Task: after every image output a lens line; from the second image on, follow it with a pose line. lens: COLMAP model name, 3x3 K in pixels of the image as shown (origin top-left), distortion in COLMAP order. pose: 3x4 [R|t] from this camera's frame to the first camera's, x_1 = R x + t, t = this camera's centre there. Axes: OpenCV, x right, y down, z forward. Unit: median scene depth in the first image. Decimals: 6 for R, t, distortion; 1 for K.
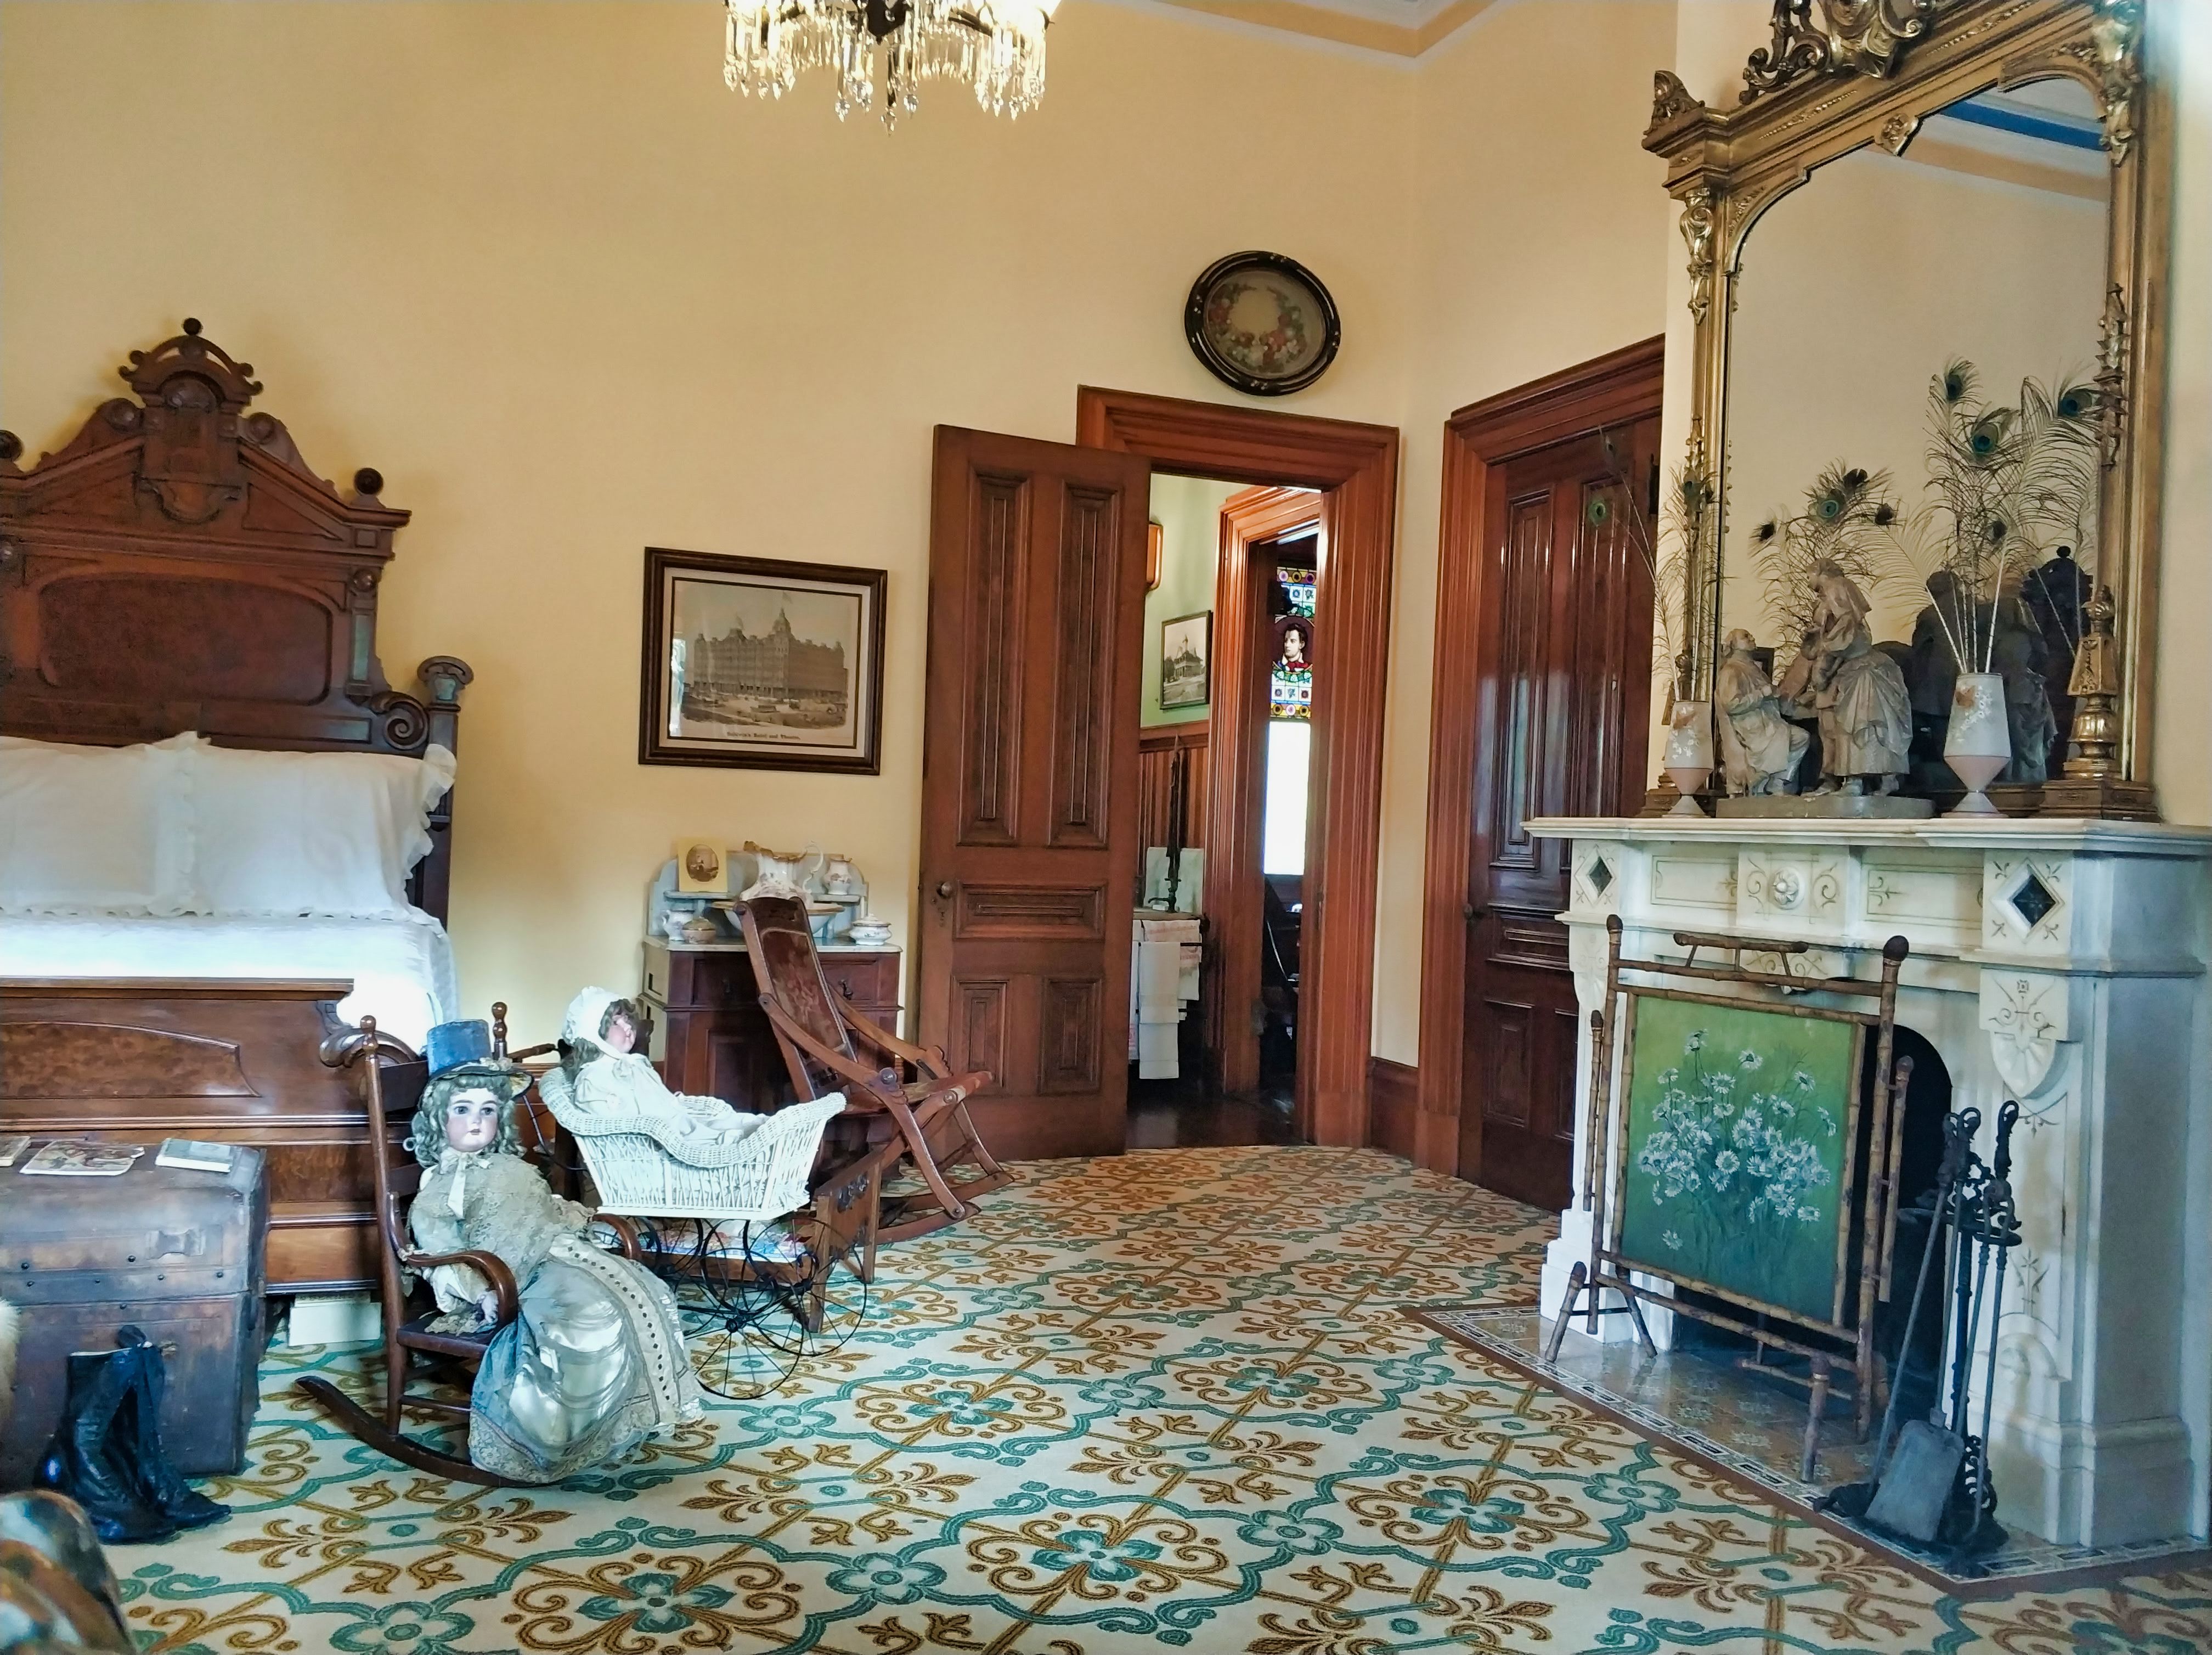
lens RADIAL K [[1731.2, 0, 1031.7], [0, 1731.2, 829.0], [0, 0, 1]] dist [0.114779, -0.225317]
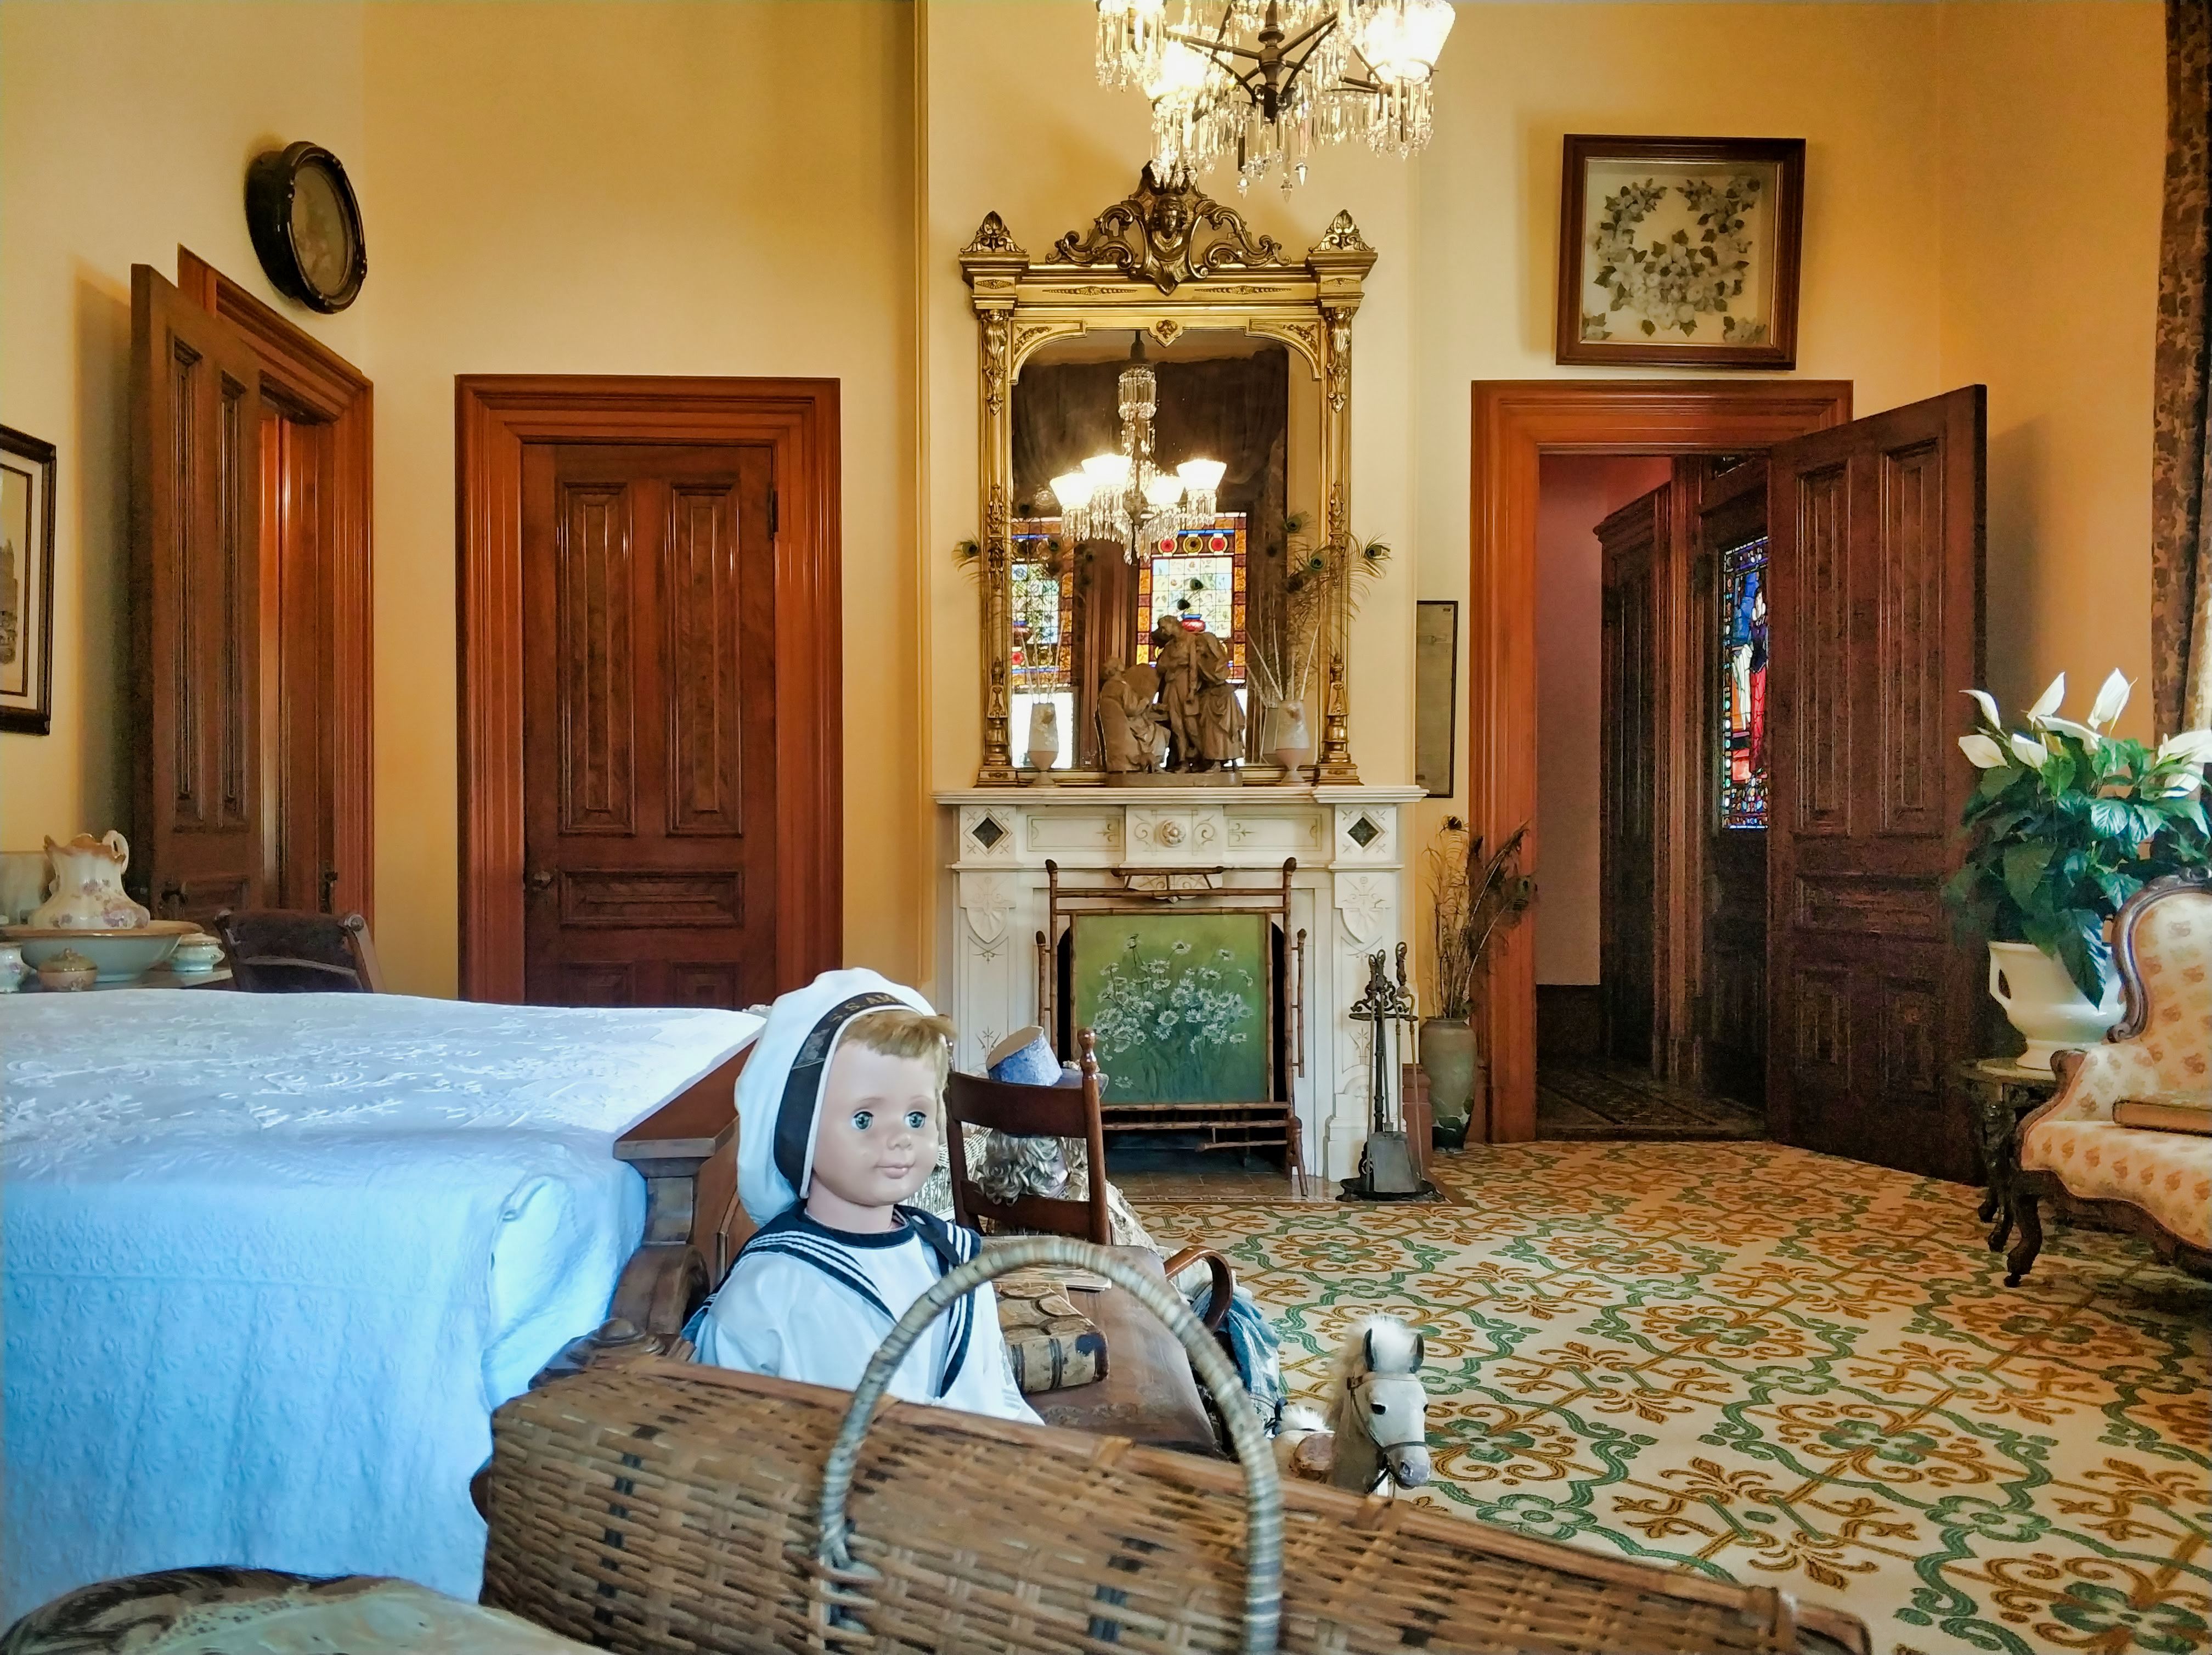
lens RADIAL K [[1731.2, 0, 1031.7], [0, 1731.2, 829.0], [0, 0, 1]] dist [0.114779, -0.225317]
pose [[0.330575, -0.034495, 0.943149, -0.650817], [0.009013, 0.999402, 0.033394, -0.013052], [-0.943737, -0.002539, 0.330688, 0.398076]]
